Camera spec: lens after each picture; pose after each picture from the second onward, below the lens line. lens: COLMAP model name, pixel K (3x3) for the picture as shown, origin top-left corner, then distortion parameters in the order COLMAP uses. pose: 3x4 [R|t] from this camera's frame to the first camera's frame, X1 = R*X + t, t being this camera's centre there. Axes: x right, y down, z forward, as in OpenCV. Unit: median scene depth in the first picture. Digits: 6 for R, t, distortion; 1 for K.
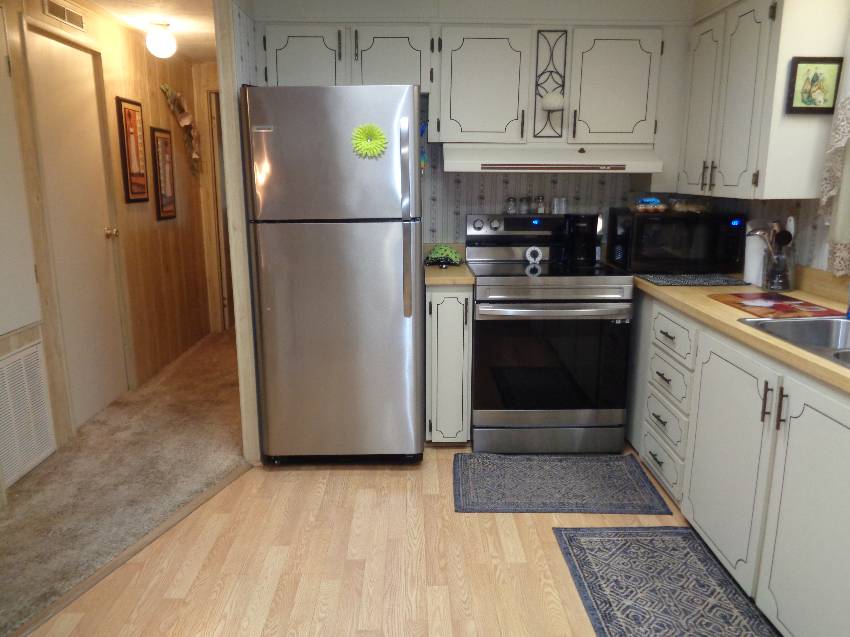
lens RADIAL K [[631.9, 0, 430.7], [0, 631.9, 313.1], [0, 0, 1]] dist [0.000346, -0.005286]
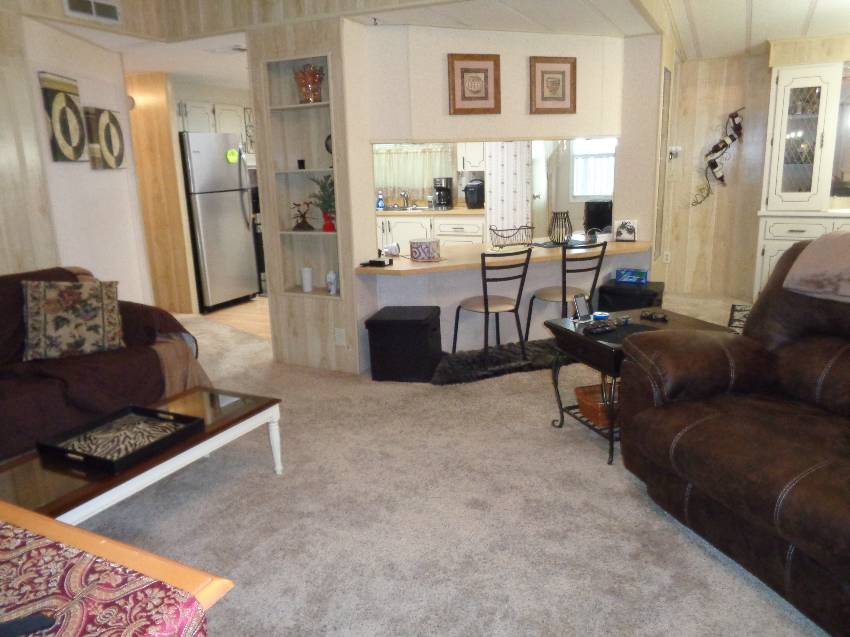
lens RADIAL K [[631.9, 0, 427.4], [0, 631.9, 314.6], [0, 0, 1]] dist [0.000346, -0.005286]
pose [[0.466394, -0.221607, 0.856369, -1.772520], [0.215084, 0.967467, 0.133218, 0.131957], [-0.858030, 0.122059, 0.498884, -0.685185]]
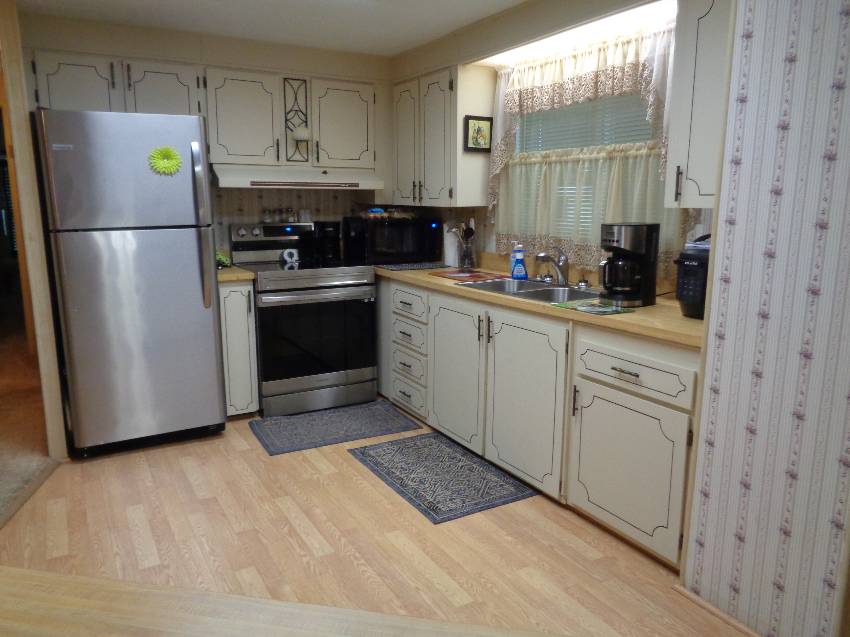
lens RADIAL K [[631.9, 0, 425.5], [0, 631.9, 314.3], [0, 0, 1]] dist [0.000346, -0.005286]
pose [[0.877696, -0.087065, 0.471243, -0.235350], [0.100424, 0.994939, -0.003220, 0.062703], [-0.468578, 0.050151, 0.881998, -0.246063]]
